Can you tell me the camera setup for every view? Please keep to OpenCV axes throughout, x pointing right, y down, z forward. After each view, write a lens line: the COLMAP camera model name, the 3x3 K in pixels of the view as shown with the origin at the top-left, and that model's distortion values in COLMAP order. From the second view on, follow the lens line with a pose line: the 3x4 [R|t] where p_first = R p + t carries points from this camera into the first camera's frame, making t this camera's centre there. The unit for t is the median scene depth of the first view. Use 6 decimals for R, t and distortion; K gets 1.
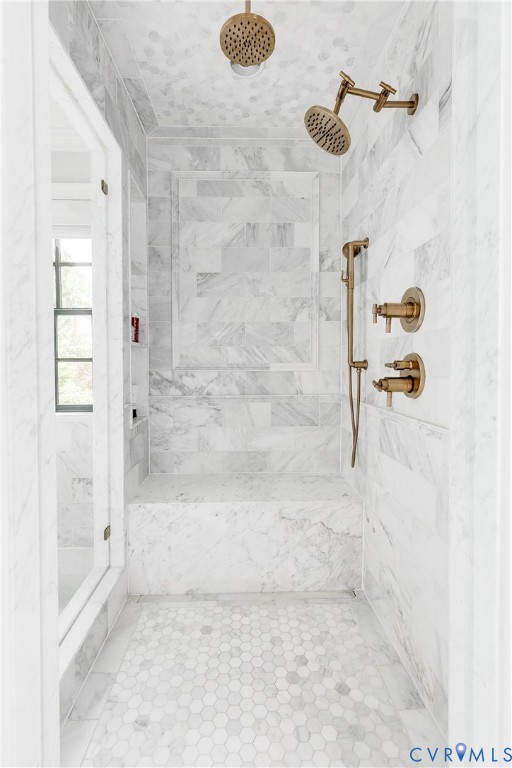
lens RADIAL K [[345.3, 0, 255.8], [0, 345.3, 370.4], [0, 0, 1]] dist [-0.001413, -0.000253]
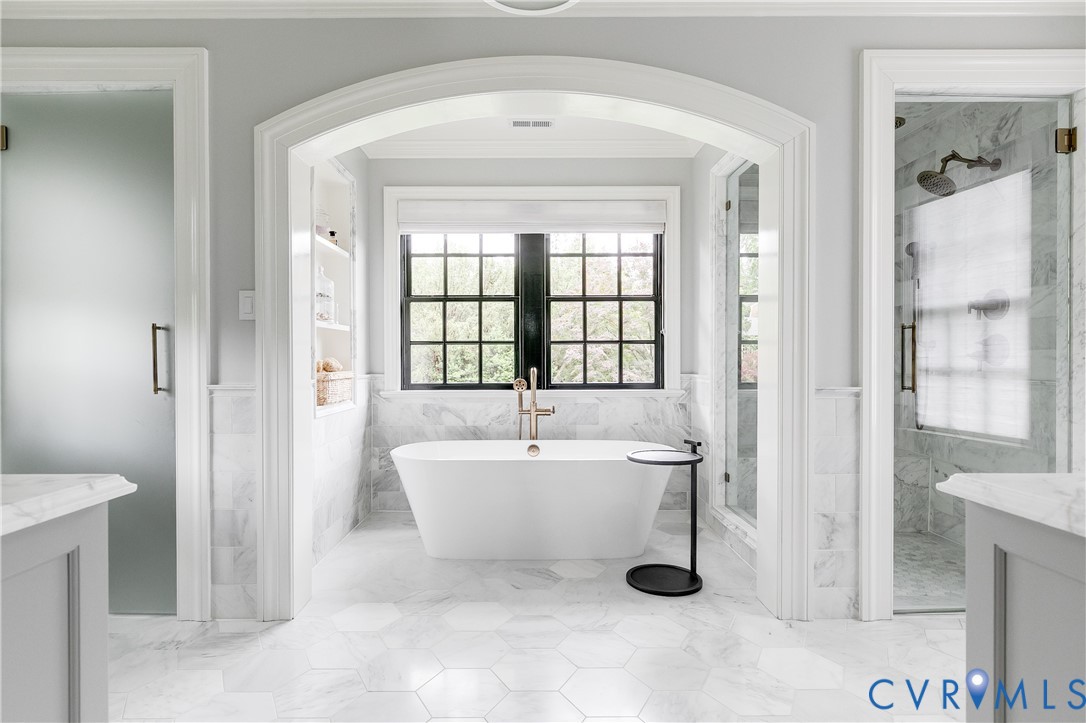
lens RADIAL K [[553.5, 0, 543.0], [0, 553.5, 361.5], [0, 0, 1]] dist [-0.000859, -0.000303]
pose [[0.999240, 0.002677, -0.038885, -1.319796], [-0.003193, 0.999908, -0.013208, 0.097279], [0.038846, 0.013322, 0.999156, -1.357139]]
